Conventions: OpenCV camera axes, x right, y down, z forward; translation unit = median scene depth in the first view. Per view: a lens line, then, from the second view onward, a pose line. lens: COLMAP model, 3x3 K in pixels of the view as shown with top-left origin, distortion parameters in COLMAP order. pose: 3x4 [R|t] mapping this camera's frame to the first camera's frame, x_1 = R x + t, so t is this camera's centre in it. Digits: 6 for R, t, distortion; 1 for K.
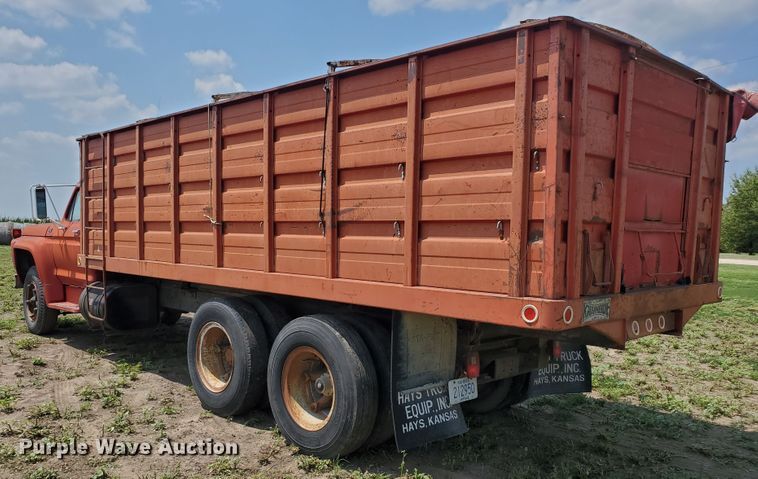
lens RADIAL K [[665.2, 0, 360.1], [0, 665.2, 273.8], [0, 0, 1]] dist [0.052955, -0.016640]
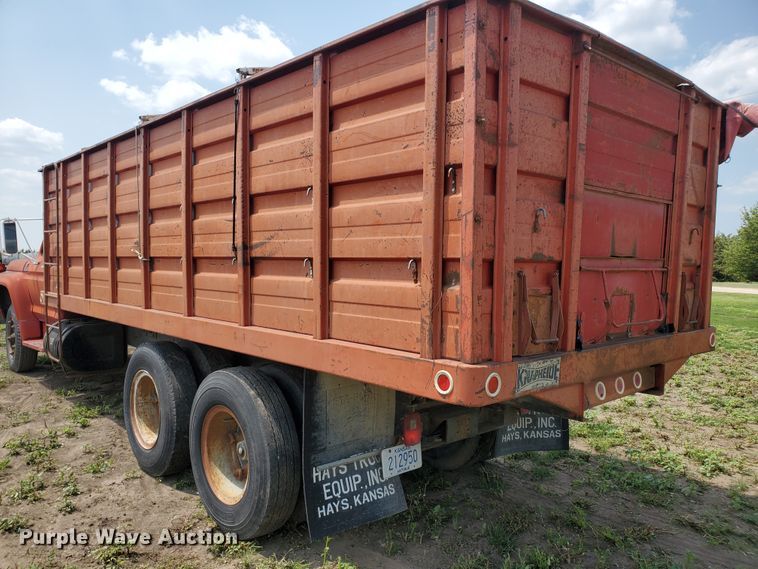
lens RADIAL K [[601.2, 0, 393.6], [0, 601.2, 294.9], [0, 0, 1]] dist [0.028240, 0.009135]
pose [[0.999722, -0.002283, -0.023475, 0.158990], [0.002115, 0.999972, -0.007179, -0.025818], [0.023491, 0.007128, 0.999699, 0.239500]]
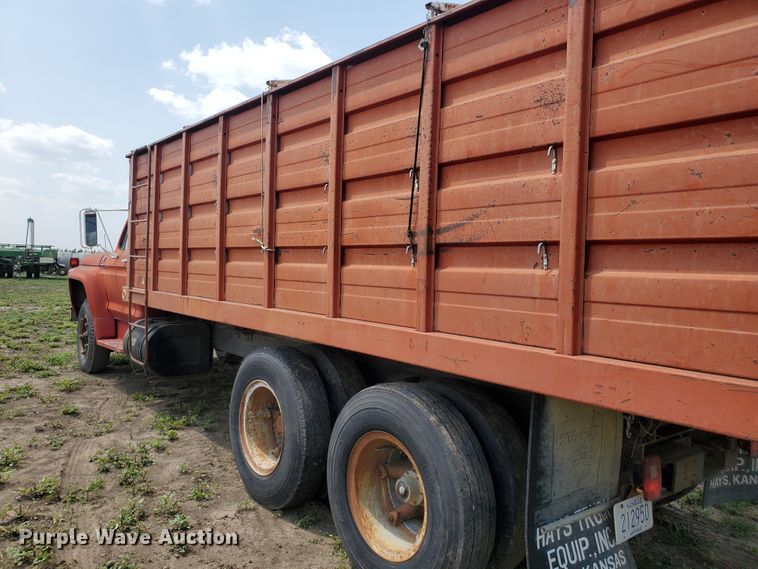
lens RADIAL K [[590.5, 0, 379.0], [0, 590.5, 284.5], [0, 0, 1]] dist [0.020783, 0.003249]
pose [[0.996444, 0.019691, -0.081927, -0.040598], [-0.022834, 0.999032, -0.037609, -0.016133], [0.081107, 0.039346, 0.995928, 0.410136]]
